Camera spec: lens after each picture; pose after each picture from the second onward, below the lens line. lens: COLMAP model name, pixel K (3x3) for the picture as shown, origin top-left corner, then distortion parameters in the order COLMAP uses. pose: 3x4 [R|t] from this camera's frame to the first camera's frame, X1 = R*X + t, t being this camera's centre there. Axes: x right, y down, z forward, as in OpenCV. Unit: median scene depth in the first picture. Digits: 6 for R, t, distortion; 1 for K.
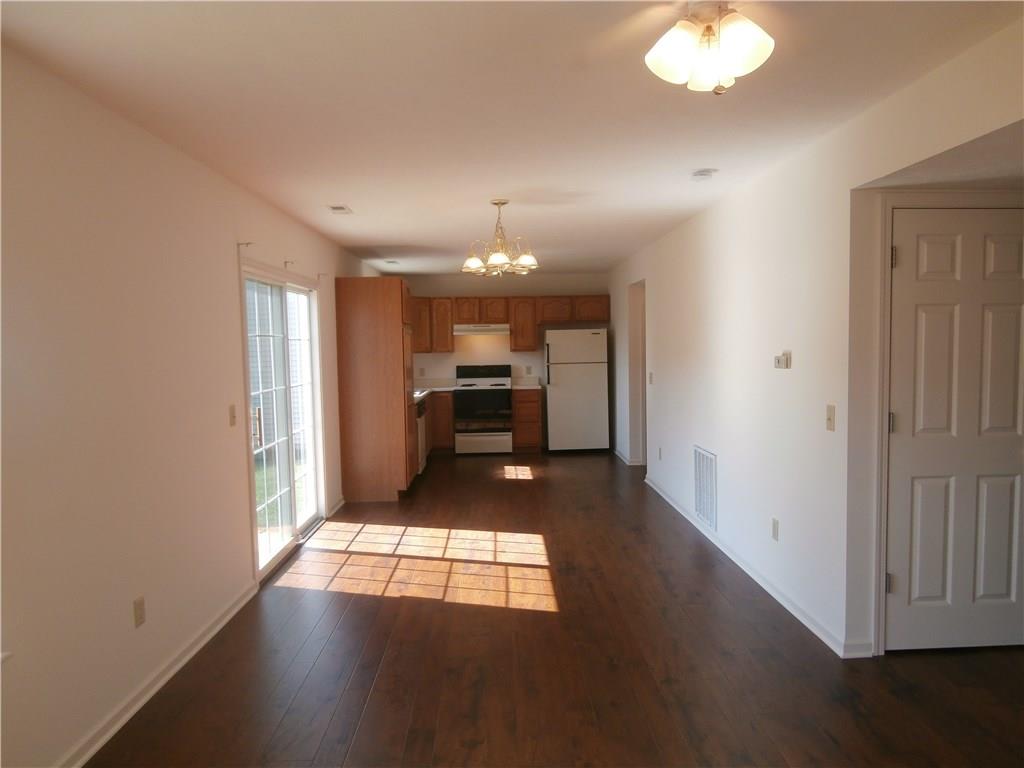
lens RADIAL K [[718.6, 0, 510.6], [0, 718.6, 411.6], [0, 0, 1]] dist [-0.001224, 0.000757]
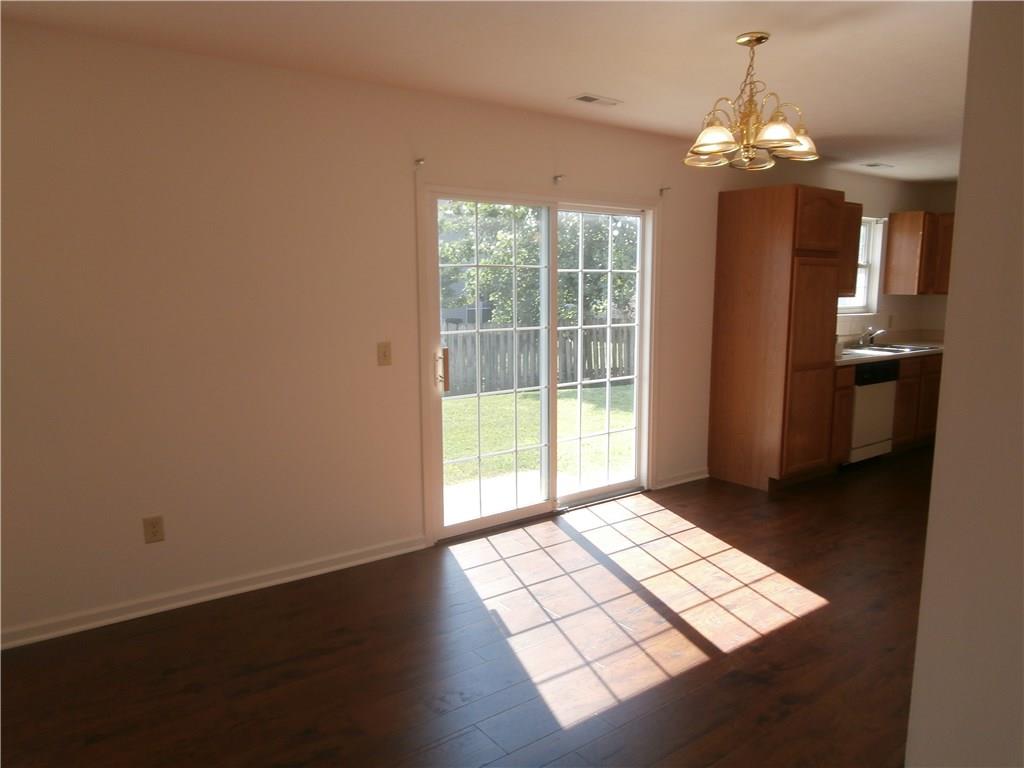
lens RADIAL K [[729.1, 0, 527.6], [0, 729.1, 390.9], [0, 0, 1]] dist [-0.007125, 0.001619]
pose [[0.603137, 0.129908, -0.786988, 0.349923], [-0.083450, 0.991511, 0.099714, -0.041840], [0.793260, 0.005533, 0.608858, 0.437976]]
